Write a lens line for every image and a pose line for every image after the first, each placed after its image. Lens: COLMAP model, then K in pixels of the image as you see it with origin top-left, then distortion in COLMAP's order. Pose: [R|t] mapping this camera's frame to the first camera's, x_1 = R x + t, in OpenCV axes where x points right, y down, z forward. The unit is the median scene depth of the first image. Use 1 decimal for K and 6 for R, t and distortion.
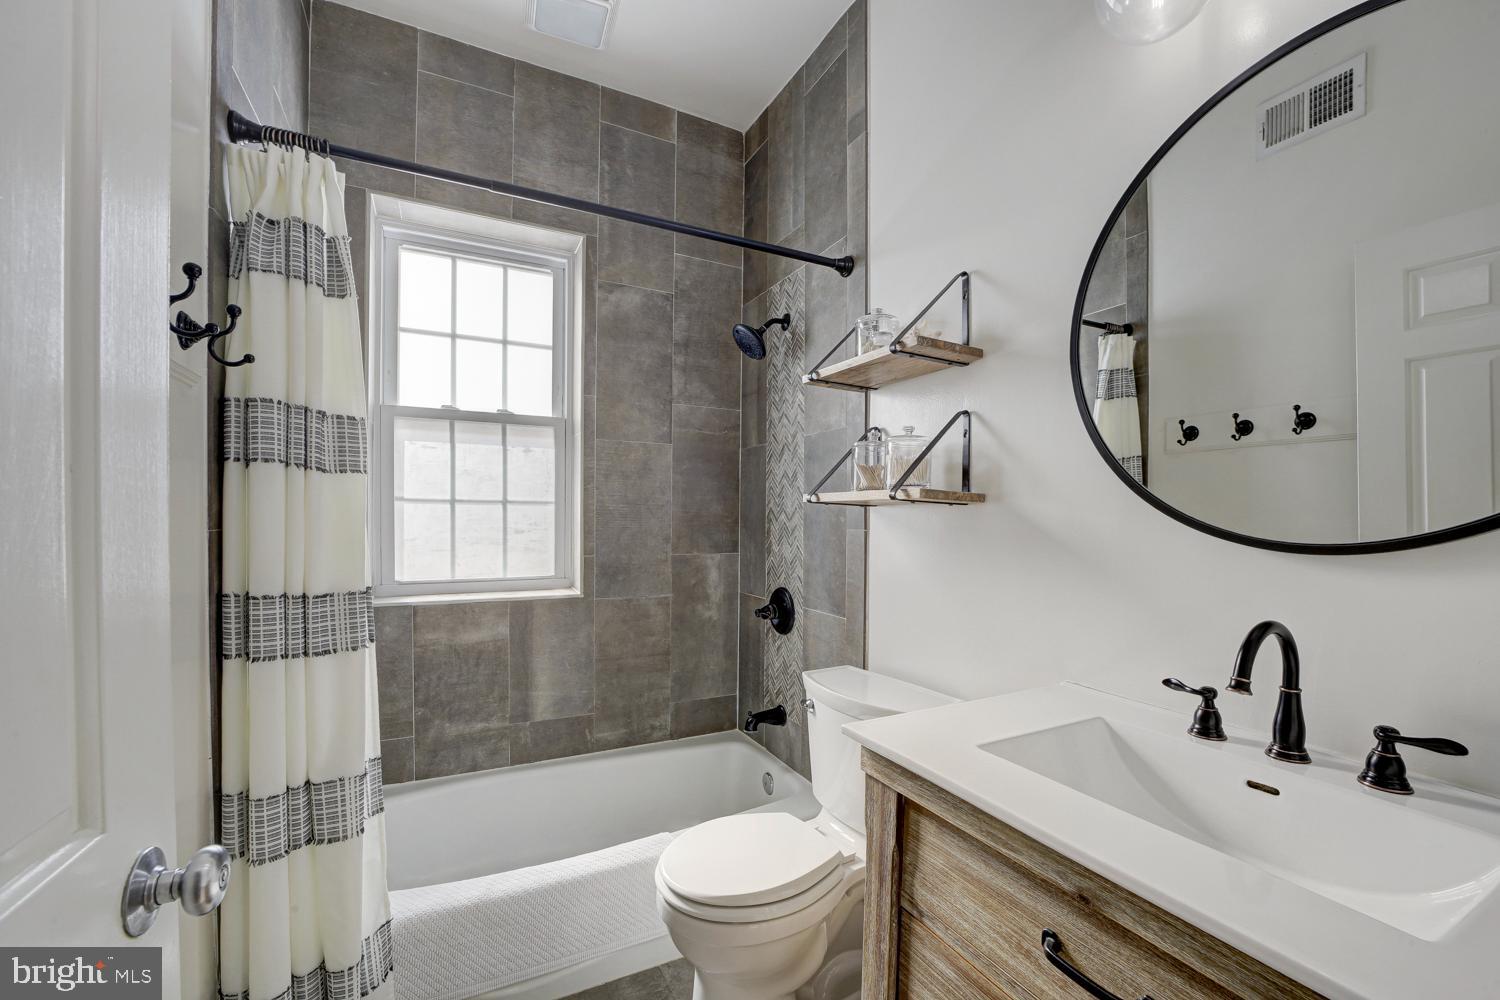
lens RADIAL K [[605.2, 0, 754.7], [0, 605.2, 489.2], [0, 0, 1]] dist [-0.043150, 0.009216]
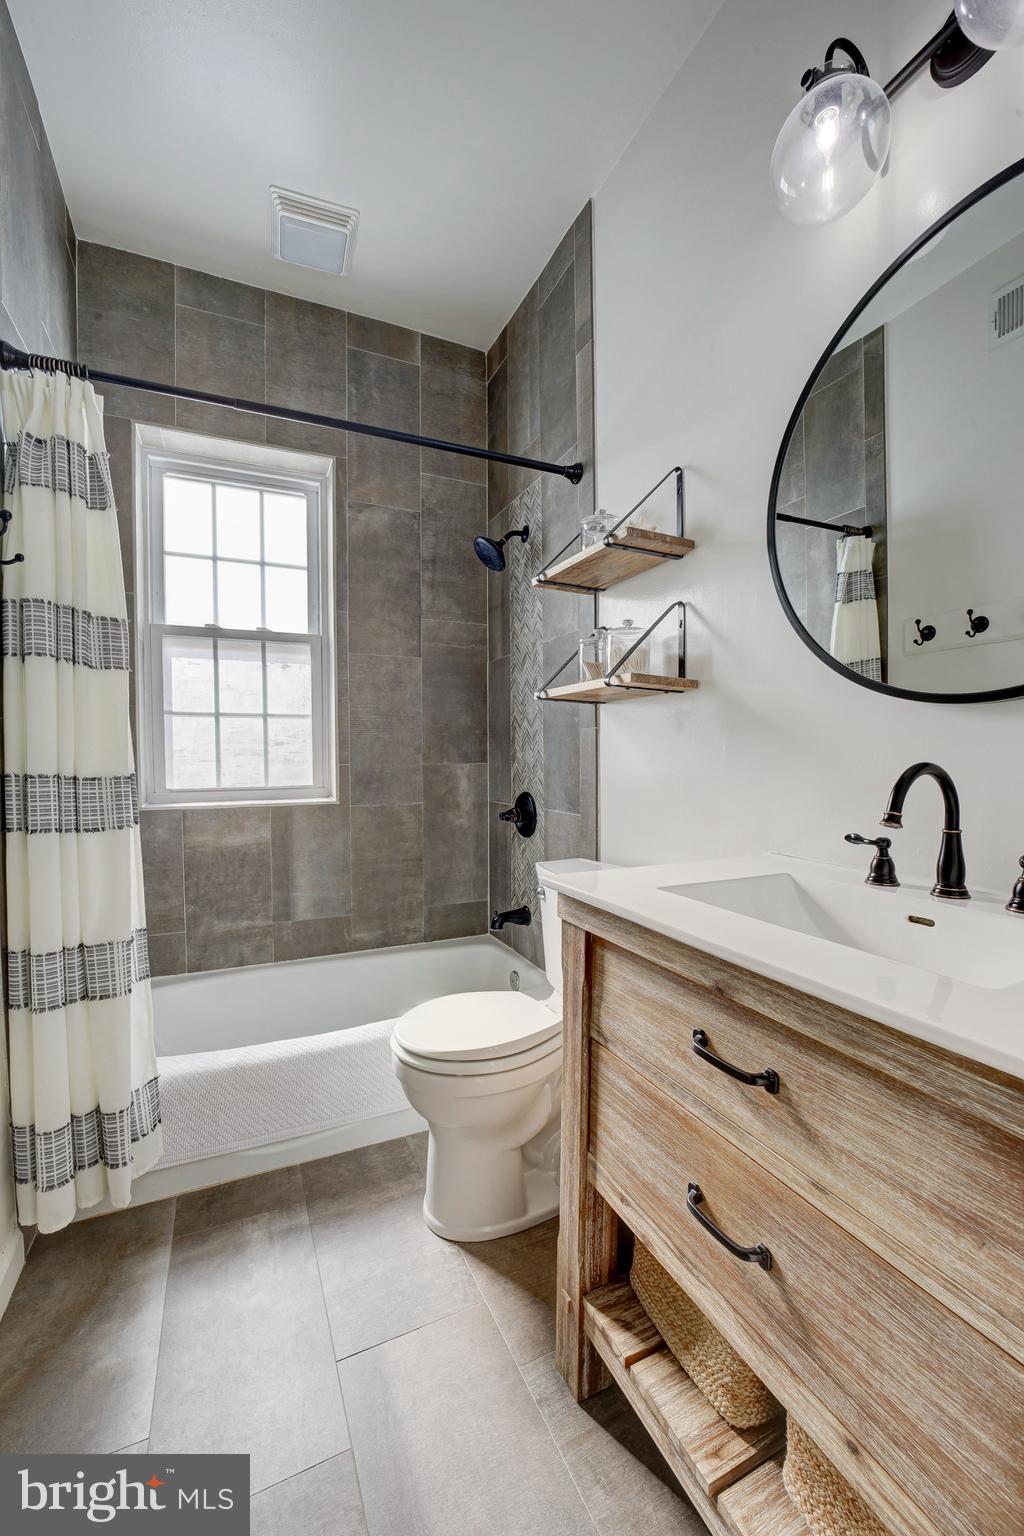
lens RADIAL K [[619.7, 0, 515.0], [0, 619.7, 764.8], [0, 0, 1]] dist [-0.043150, 0.009216]
pose [[0.998237, -0.006486, -0.059001, 0.101328], [0.008038, 0.999627, 0.026100, 0.098008], [0.058810, -0.026528, 0.997917, -0.071707]]
